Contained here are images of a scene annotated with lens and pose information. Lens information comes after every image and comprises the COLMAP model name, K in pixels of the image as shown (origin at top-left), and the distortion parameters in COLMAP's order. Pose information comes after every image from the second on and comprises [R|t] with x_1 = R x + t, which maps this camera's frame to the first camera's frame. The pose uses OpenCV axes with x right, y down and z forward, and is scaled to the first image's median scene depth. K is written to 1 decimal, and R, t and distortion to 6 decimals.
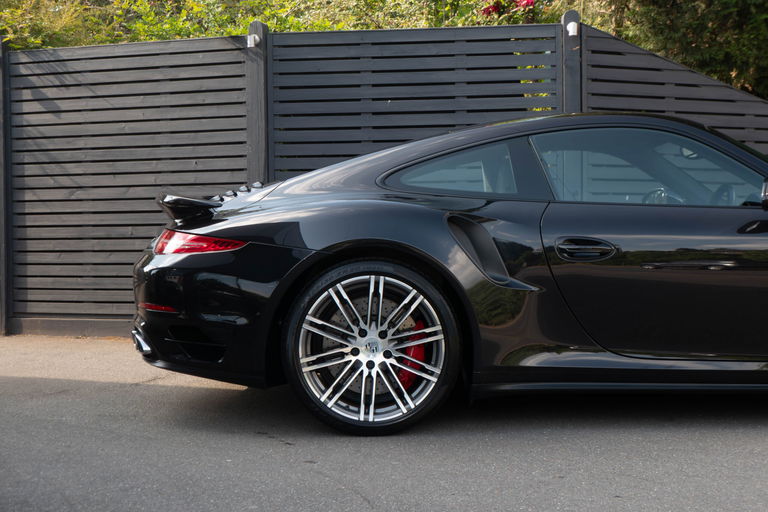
lens RADIAL K [[1158.0, 0, 386.0], [0, 1158.0, 235.6], [0, 0, 1]] dist [-0.008705, 0.000000]
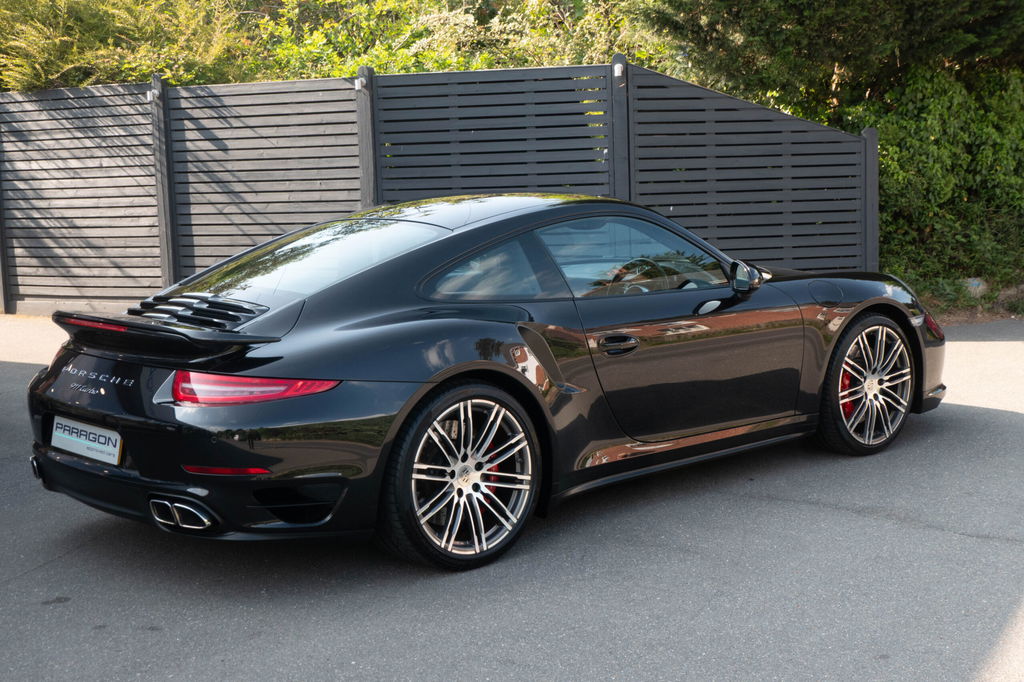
lens RADIAL K [[1505.0, 0, 504.0], [0, 1505.0, 332.5], [0, 0, 1]] dist [-0.027380, 0.000000]
pose [[0.992083, -0.008477, -0.125295, 0.218790], [0.023049, 0.993061, 0.115317, -0.084367], [0.123448, -0.117292, 0.985395, -0.533442]]
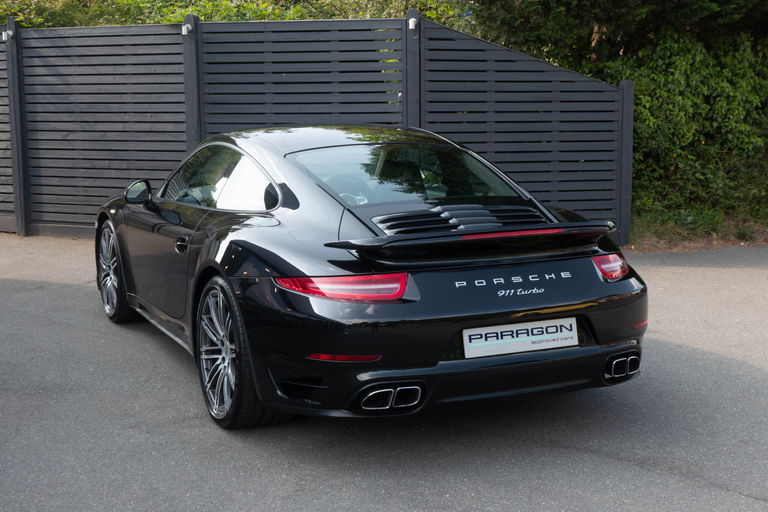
lens RADIAL K [[1128.8, 0, 381.5], [0, 1128.8, 241.1], [0, 0, 1]] dist [-0.027380, 0.000000]
pose [[0.997227, 0.012041, -0.073441, 0.209117], [-0.002371, 0.991464, 0.130356, -0.090318], [0.074384, -0.129820, 0.988744, -0.326220]]
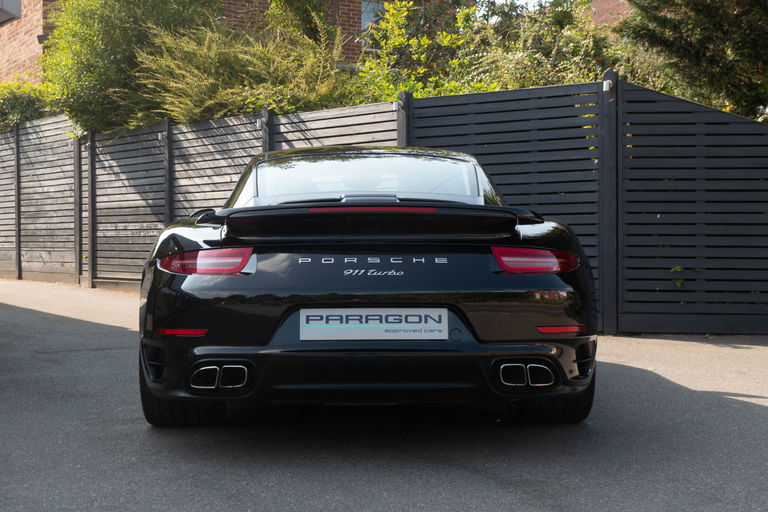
lens RADIAL K [[1128.8, 0, 384.8], [0, 1128.8, 256.2], [0, 0, 1]] dist [-0.027380, 0.000000]
pose [[0.886992, 0.012375, -0.461620, 0.484224], [-0.006921, 0.999885, 0.013507, -0.003592], [0.461734, -0.008786, 0.886975, -0.210724]]
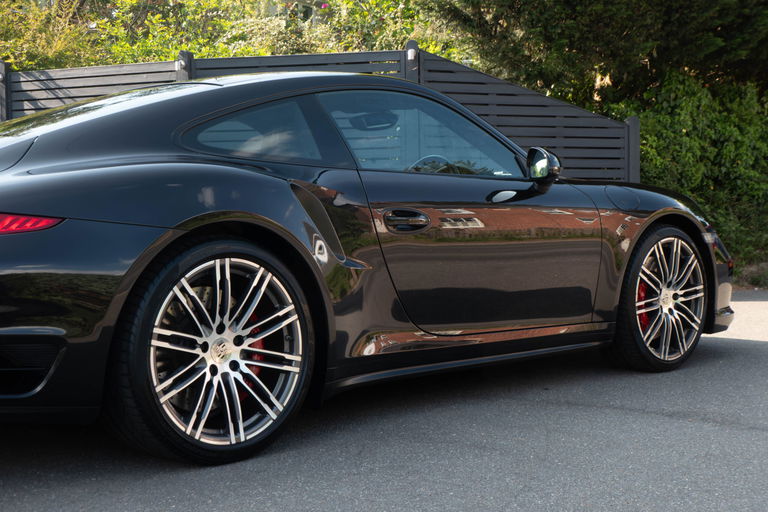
lens RADIAL K [[1128.8, 0, 386.8], [0, 1128.8, 247.3], [0, 0, 1]] dist [-0.027380, 0.000000]
pose [[0.997575, 0.001727, -0.069583, 0.207075], [-0.000319, 0.999795, 0.020237, 0.015870], [0.069604, -0.020166, 0.997371, -0.278668]]
